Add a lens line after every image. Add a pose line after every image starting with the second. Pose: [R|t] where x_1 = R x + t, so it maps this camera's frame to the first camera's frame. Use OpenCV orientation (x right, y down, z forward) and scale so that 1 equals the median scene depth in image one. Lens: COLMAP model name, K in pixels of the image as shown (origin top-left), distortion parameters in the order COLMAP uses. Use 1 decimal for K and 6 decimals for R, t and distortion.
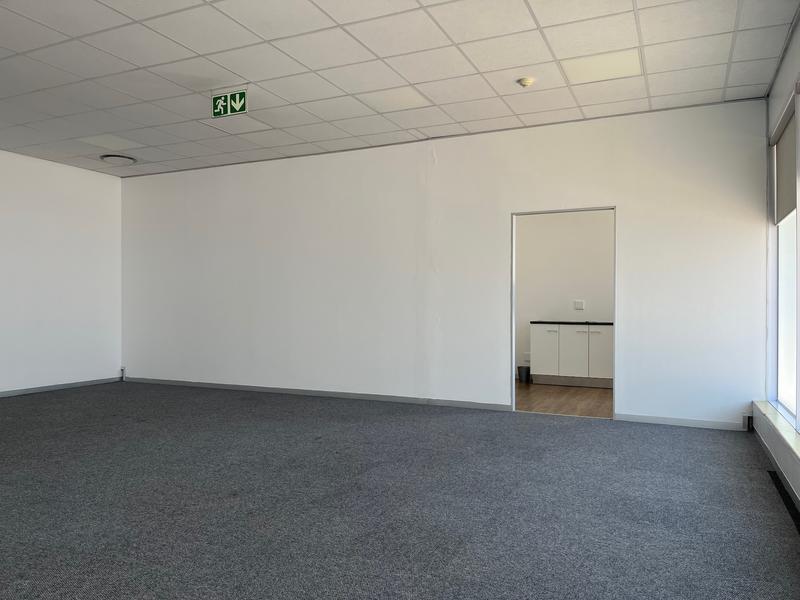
lens RADIAL K [[610.7, 0, 396.4], [0, 610.7, 304.8], [0, 0, 1]] dist [0.028666, -0.025068]
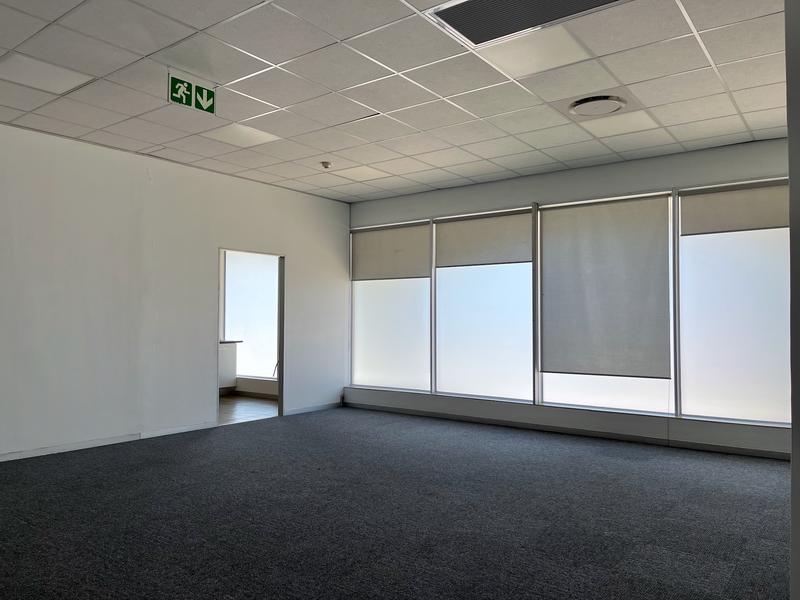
lens RADIAL K [[610.7, 0, 395.9], [0, 610.7, 298.3], [0, 0, 1]] dist [0.028666, -0.025068]
pose [[0.203565, 0.035509, 0.978417, -1.017897], [-0.006638, 0.999369, -0.034889, -0.025795], [-0.979039, 0.000608, 0.203672, 0.560799]]
